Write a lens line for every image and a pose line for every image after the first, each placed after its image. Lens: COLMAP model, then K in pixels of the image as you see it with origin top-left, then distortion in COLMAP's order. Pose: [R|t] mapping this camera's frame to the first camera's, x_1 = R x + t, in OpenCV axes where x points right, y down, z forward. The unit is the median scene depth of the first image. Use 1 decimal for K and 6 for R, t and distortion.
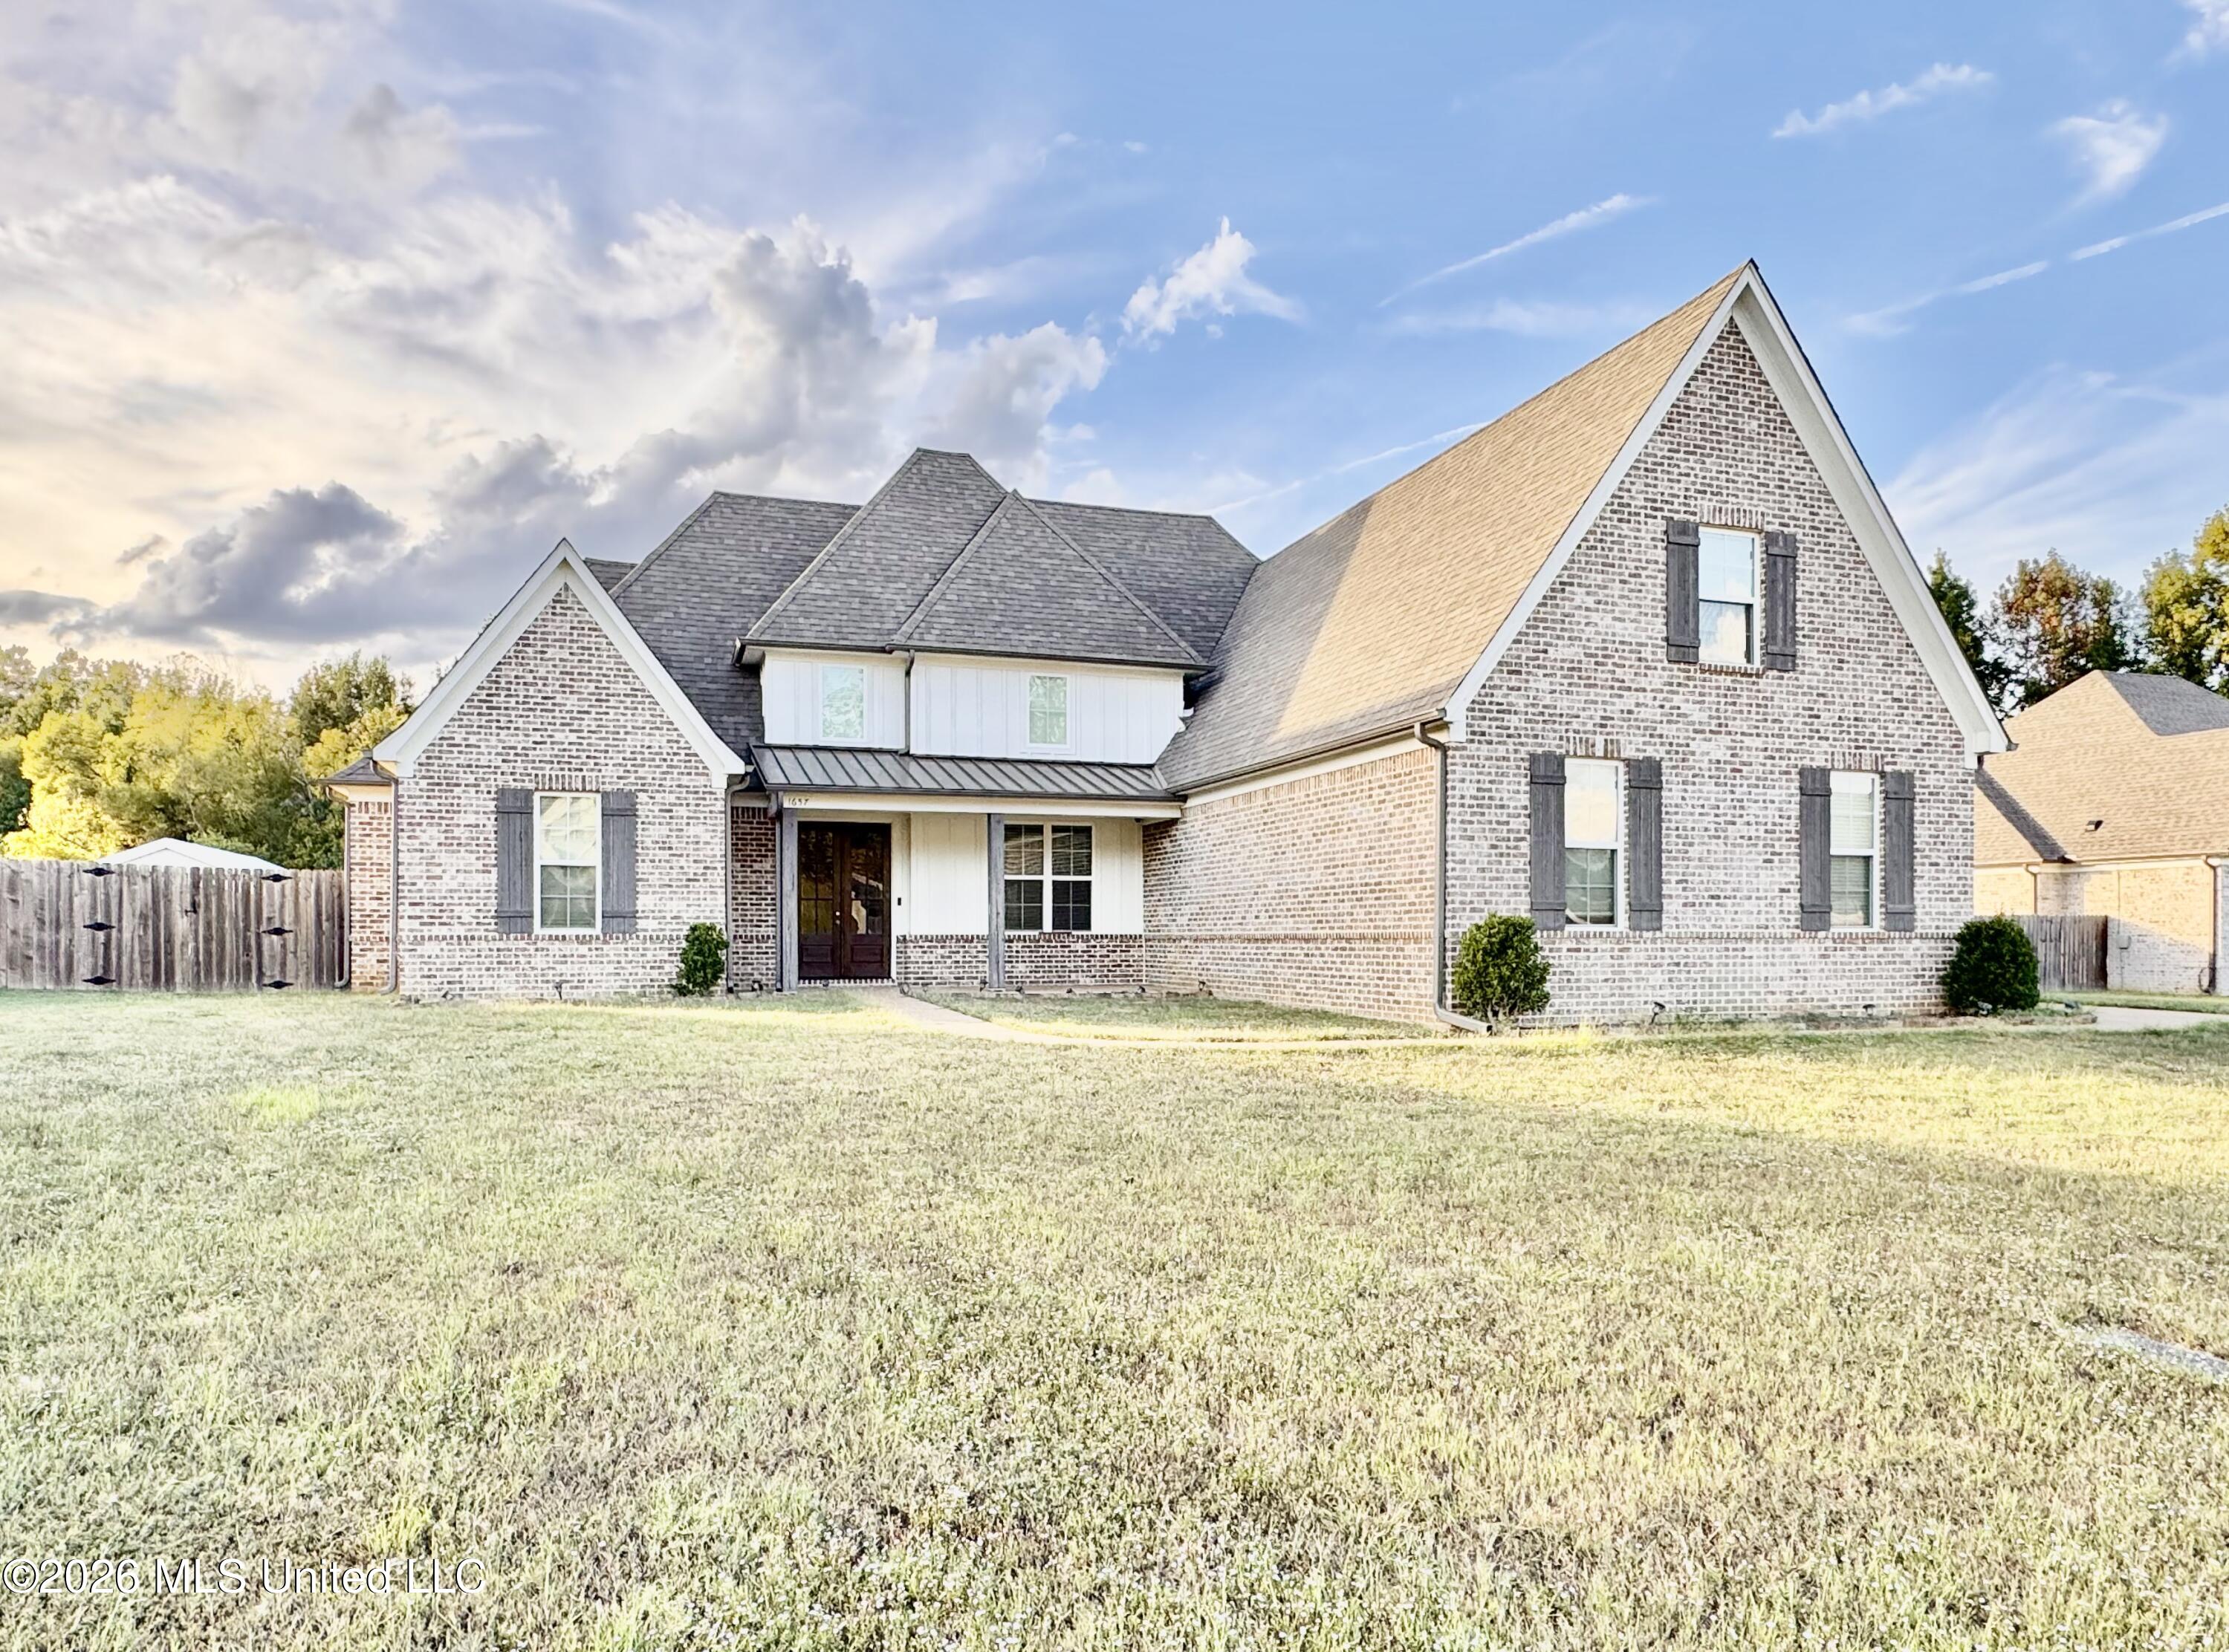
lens RADIAL K [[1415.1, 0, 1114.5], [0, 1415.1, 820.8], [0, 0, 1]] dist [-0.023980, -0.002770]
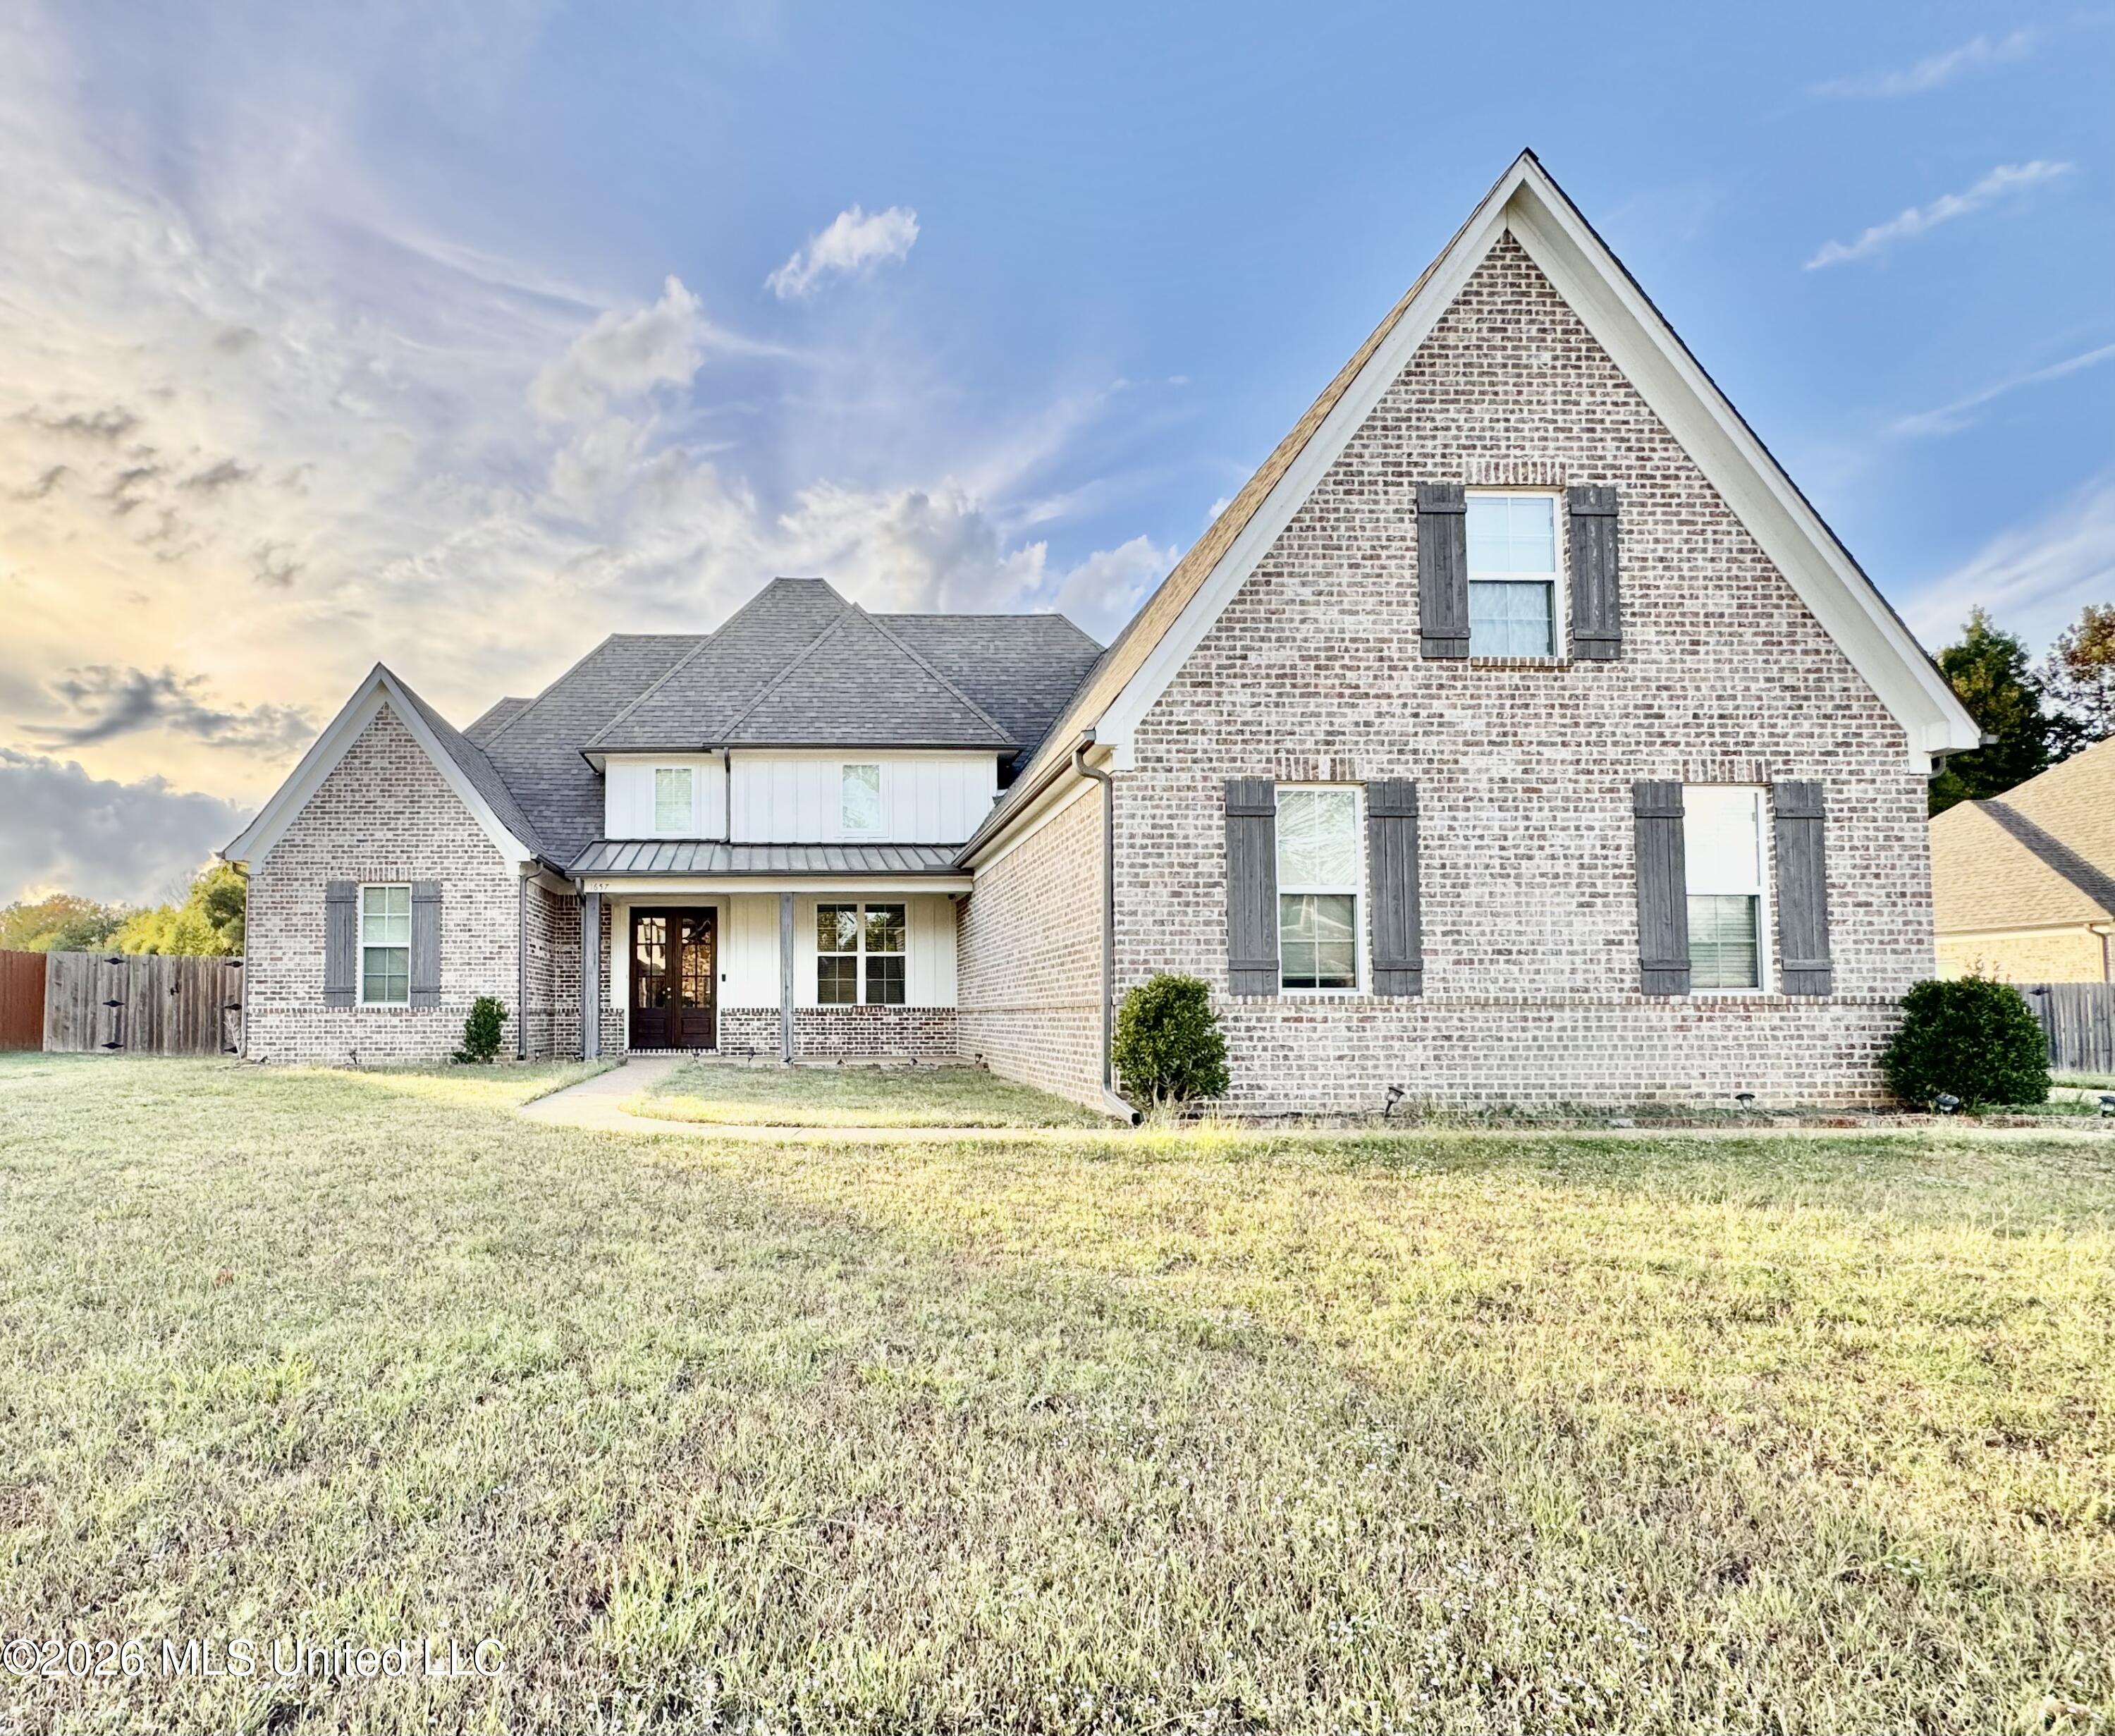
lens RADIAL K [[952.6, 0, 1050.5], [0, 952.6, 923.3], [0, 0, 1]] dist [-0.016844, 0.002678]
pose [[0.952065, -0.033068, -0.304104, 0.336568], [0.026210, 0.999302, -0.026606, 0.044138], [0.304771, 0.017360, 0.952267, 0.408054]]
